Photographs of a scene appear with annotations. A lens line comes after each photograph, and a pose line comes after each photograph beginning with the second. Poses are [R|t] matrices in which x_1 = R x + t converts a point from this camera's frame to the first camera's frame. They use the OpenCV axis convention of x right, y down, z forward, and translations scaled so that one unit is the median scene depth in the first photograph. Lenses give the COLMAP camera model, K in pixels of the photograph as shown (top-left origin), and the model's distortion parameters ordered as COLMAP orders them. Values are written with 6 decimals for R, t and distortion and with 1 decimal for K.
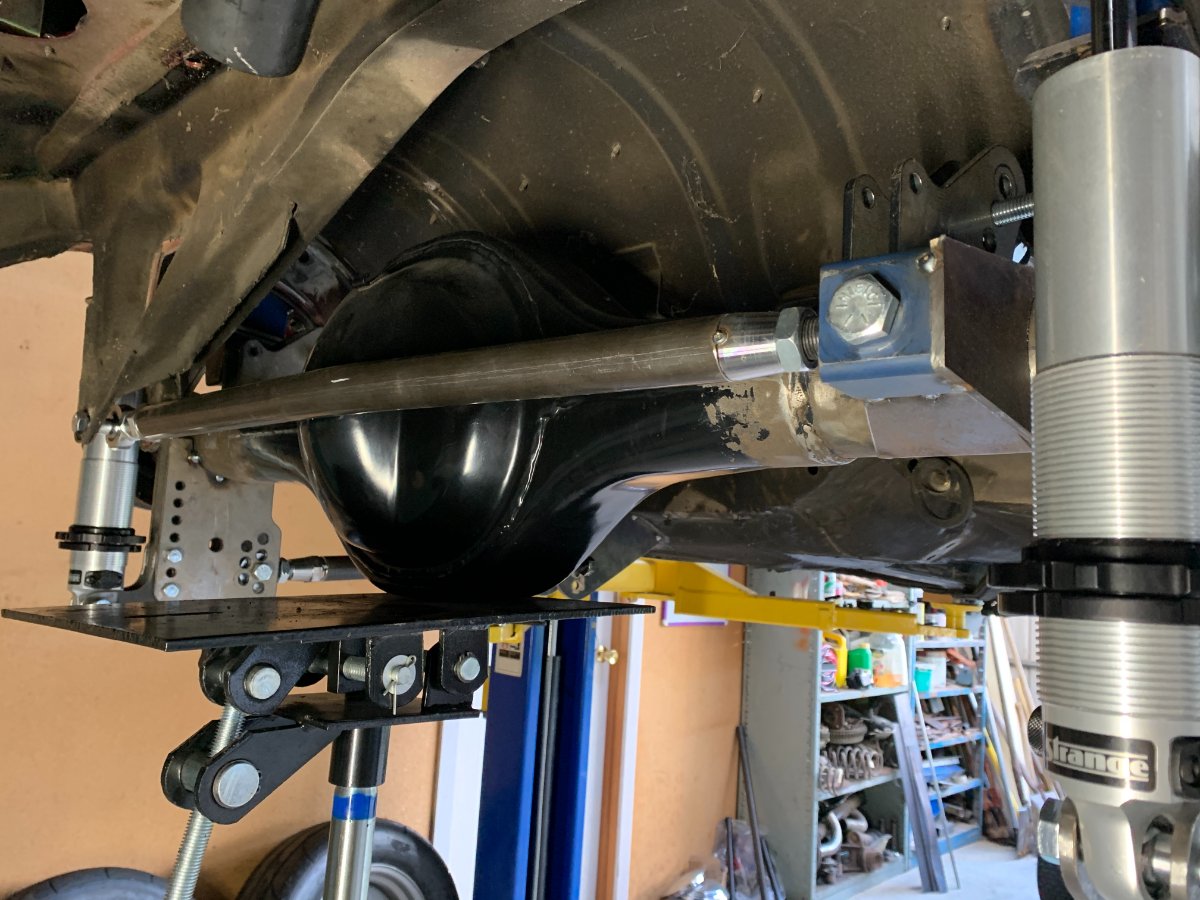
lens RADIAL K [[930.8, 0, 601.2], [0, 930.8, 441.7], [0, 0, 1]] dist [0.000237, -0.007720]
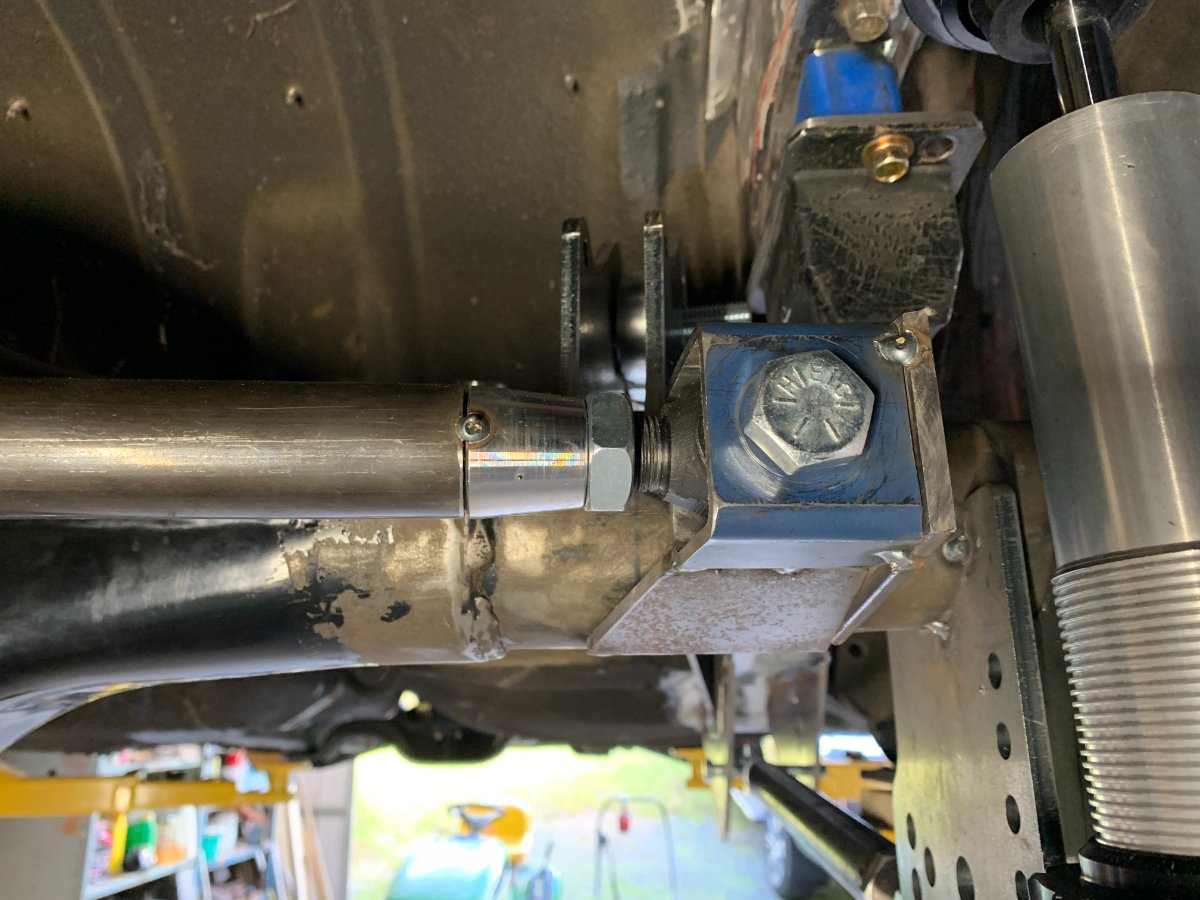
lens RADIAL K [[930.8, 0, 601.2], [0, 930.8, 441.7], [0, 0, 1]] dist [0.000237, -0.007720]
pose [[0.737332, 0.124122, 0.664030, -0.092292], [-0.030536, 0.988094, -0.150790, -0.021264], [-0.674840, 0.090906, 0.732343, 0.373629]]
